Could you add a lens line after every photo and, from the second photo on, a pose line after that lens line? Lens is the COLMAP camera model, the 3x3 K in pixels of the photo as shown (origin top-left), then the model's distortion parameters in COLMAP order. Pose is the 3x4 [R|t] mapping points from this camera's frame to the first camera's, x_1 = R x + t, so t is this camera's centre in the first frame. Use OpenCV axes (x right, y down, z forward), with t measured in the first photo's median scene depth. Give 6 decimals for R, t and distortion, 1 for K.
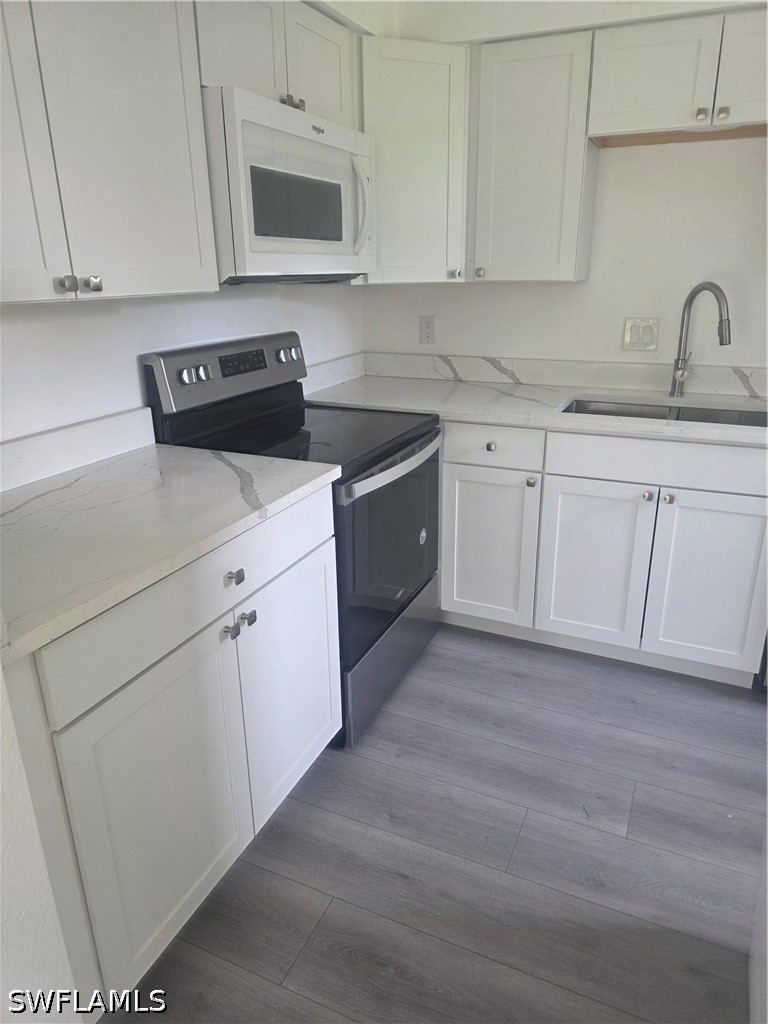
lens RADIAL K [[689.0, 0, 402.5], [0, 689.0, 514.0], [0, 0, 1]] dist [0.092713, -0.082554]
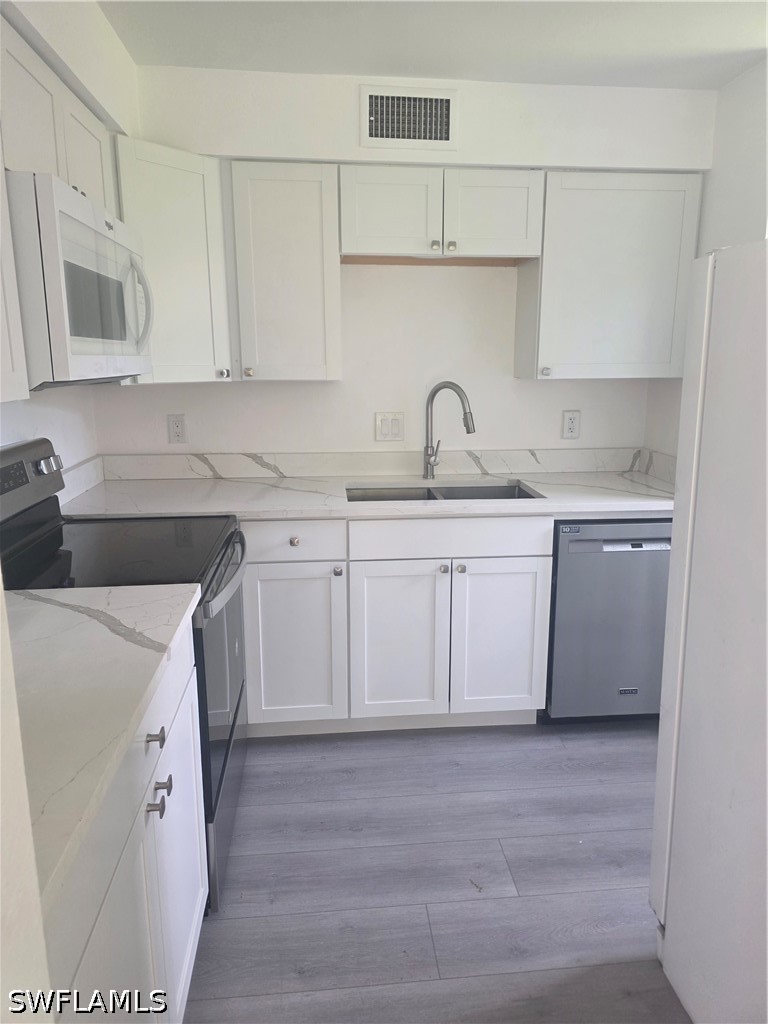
lens RADIAL K [[689.0, 0, 402.5], [0, 689.0, 514.0], [0, 0, 1]] dist [0.092713, -0.082554]
pose [[0.871226, -0.104340, 0.479666, -0.210603], [0.161993, 0.983520, -0.080290, -0.033013], [-0.463383, 0.147653, 0.873770, 0.061589]]
